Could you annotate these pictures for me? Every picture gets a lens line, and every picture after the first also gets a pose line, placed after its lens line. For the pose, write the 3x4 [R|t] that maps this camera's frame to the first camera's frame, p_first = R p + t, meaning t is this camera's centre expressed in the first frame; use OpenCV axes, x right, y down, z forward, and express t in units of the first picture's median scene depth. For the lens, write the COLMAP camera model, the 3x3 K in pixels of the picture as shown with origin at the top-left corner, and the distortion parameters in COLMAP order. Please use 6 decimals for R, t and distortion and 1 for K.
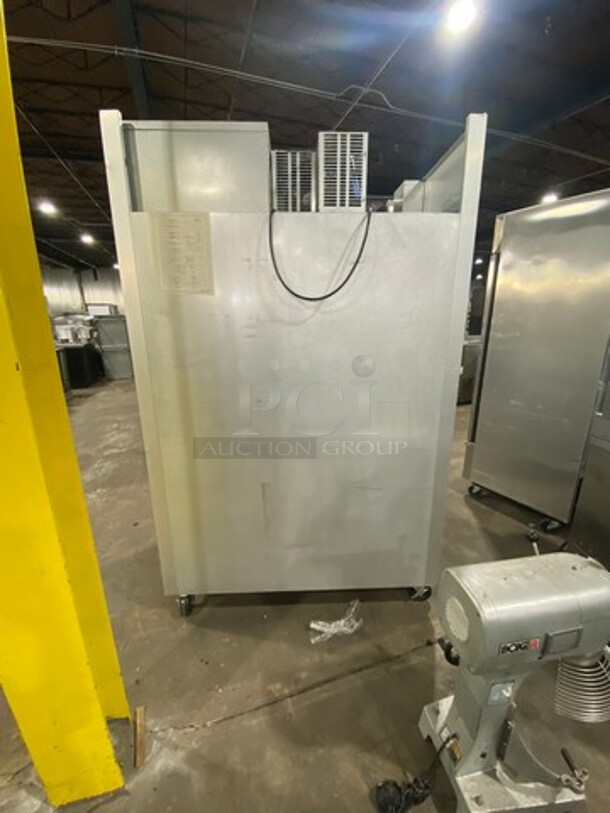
lens RADIAL K [[329.0, 0, 308.6], [0, 329.0, 405.7], [0, 0, 1]] dist [-0.000577, -0.010720]
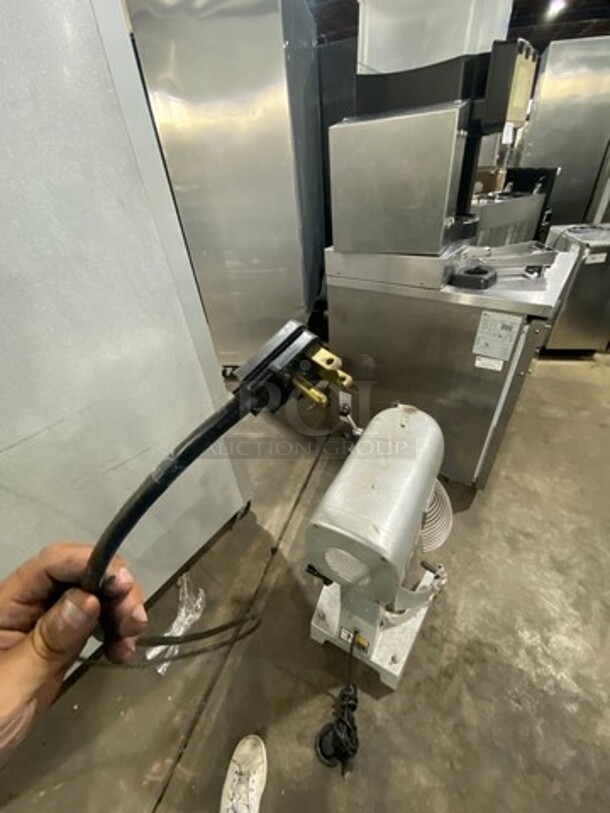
lens RADIAL K [[329.0, 0, 308.6], [0, 329.0, 405.7], [0, 0, 1]] dist [-0.000577, -0.010720]
pose [[0.629672, -0.498074, 0.596183, 0.089621], [0.270532, 0.859976, 0.432728, -0.011407], [-0.728234, -0.111190, 0.676248, 0.389078]]
